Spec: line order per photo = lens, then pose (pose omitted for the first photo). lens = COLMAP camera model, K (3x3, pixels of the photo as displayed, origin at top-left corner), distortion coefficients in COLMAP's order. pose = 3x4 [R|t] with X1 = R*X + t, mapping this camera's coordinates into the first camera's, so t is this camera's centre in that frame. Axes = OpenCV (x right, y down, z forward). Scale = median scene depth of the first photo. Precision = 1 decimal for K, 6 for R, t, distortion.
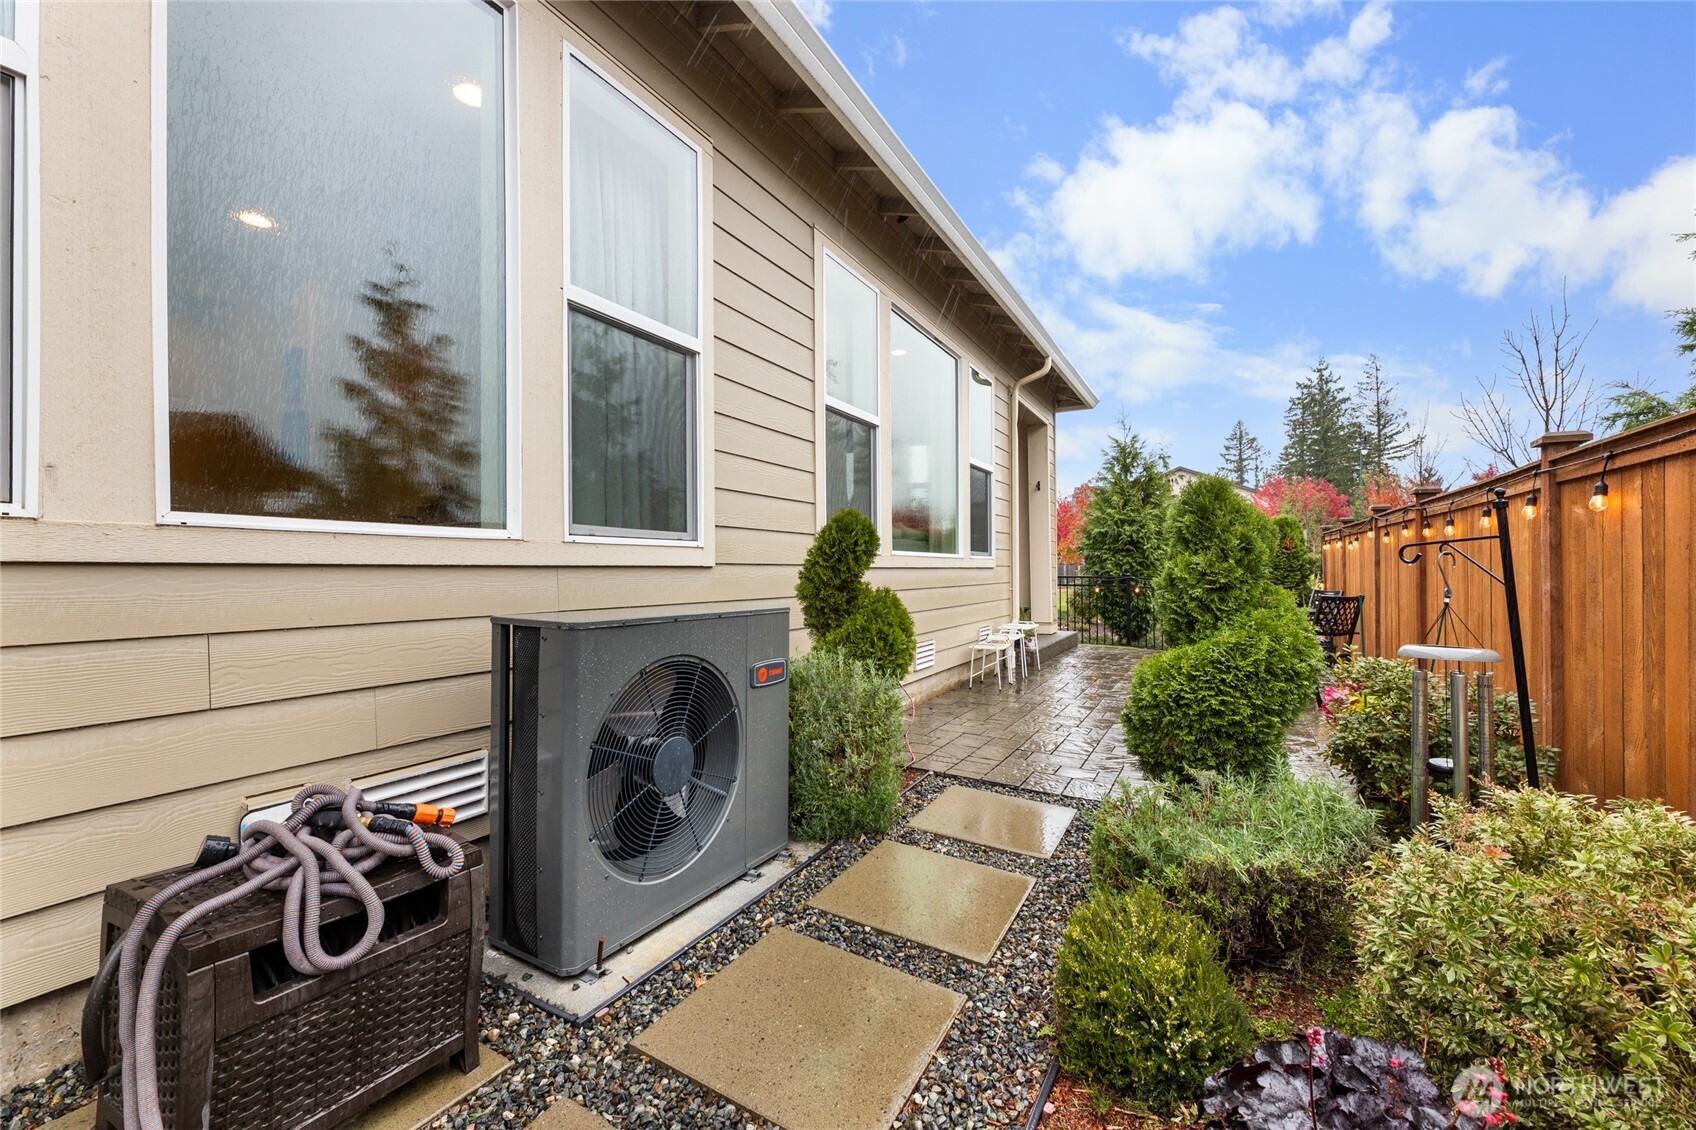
lens RADIAL K [[674.3, 0, 851.4], [0, 674.3, 569.8], [0, 0, 1]] dist [-0.000537, -0.000370]
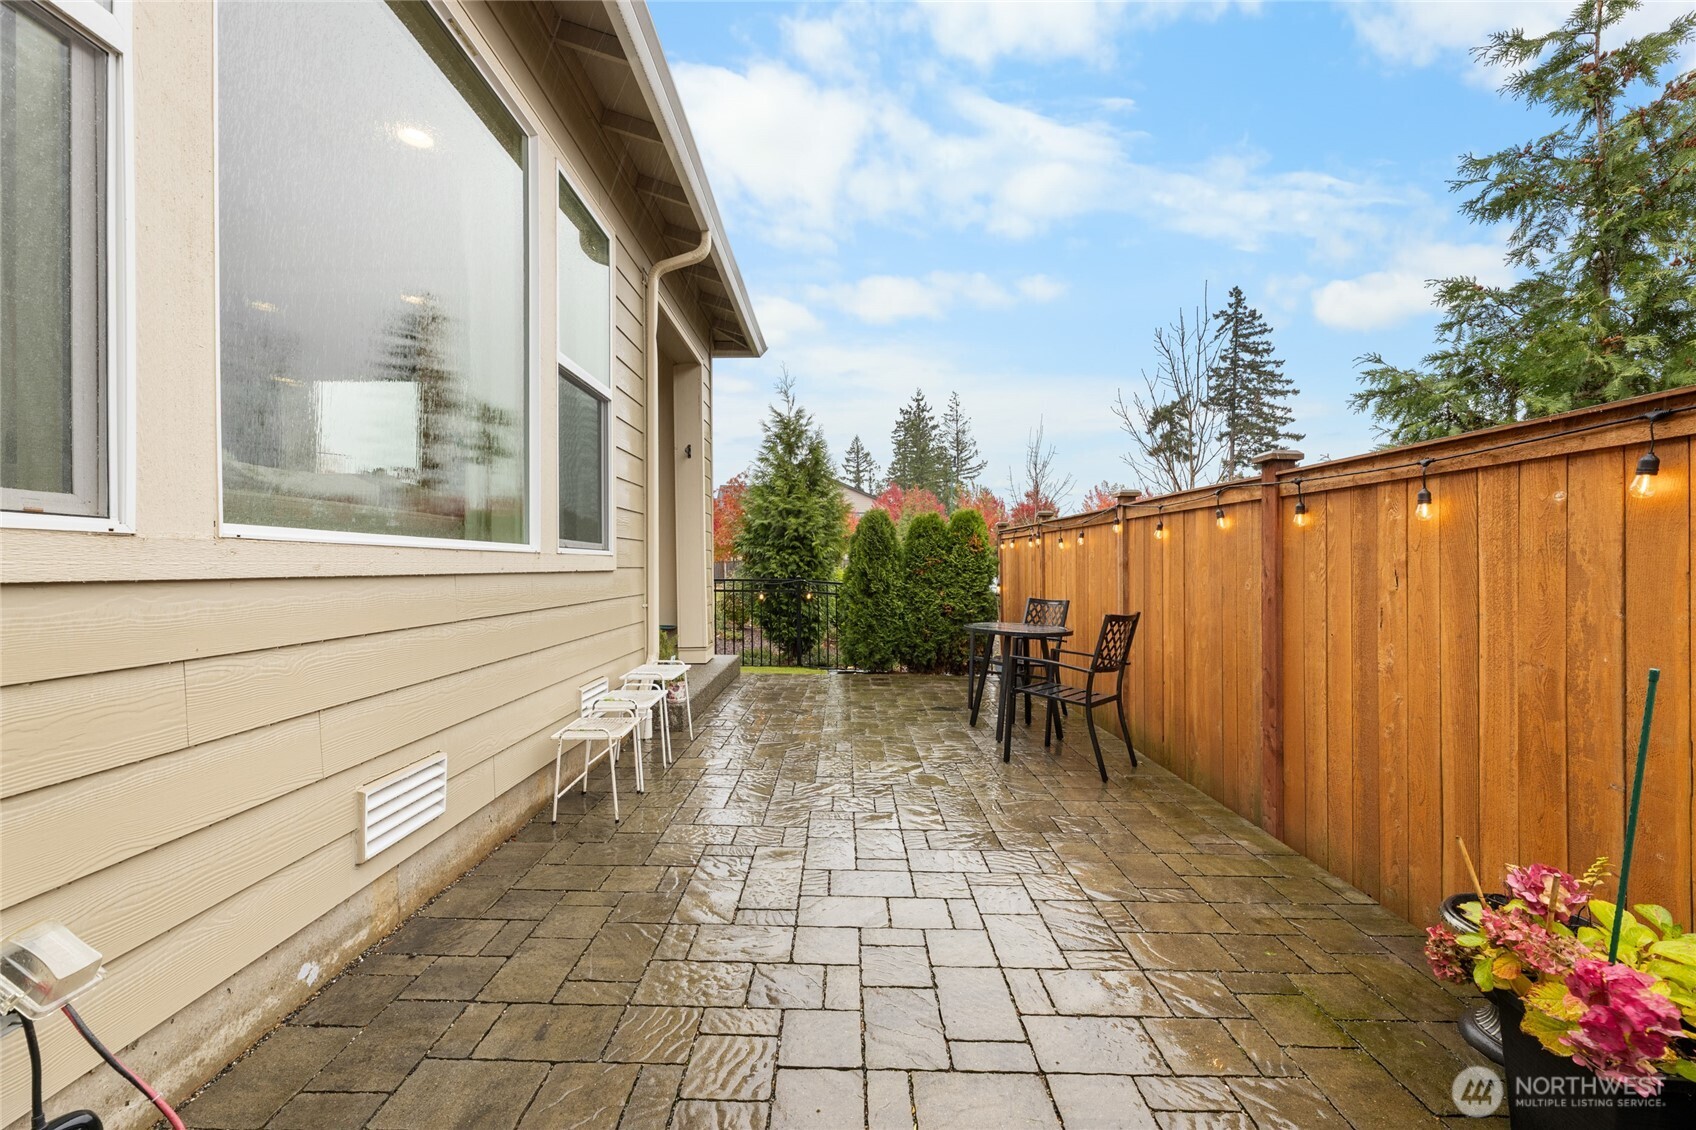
lens RADIAL K [[674.3, 0, 847.6], [0, 674.3, 569.4], [0, 0, 1]] dist [-0.000537, -0.000370]
pose [[0.872190, 0.000371, 0.489167, 0.065173], [-0.002189, 0.999993, 0.003144, -0.004076], [-0.489163, -0.003813, 0.872184, 0.251636]]
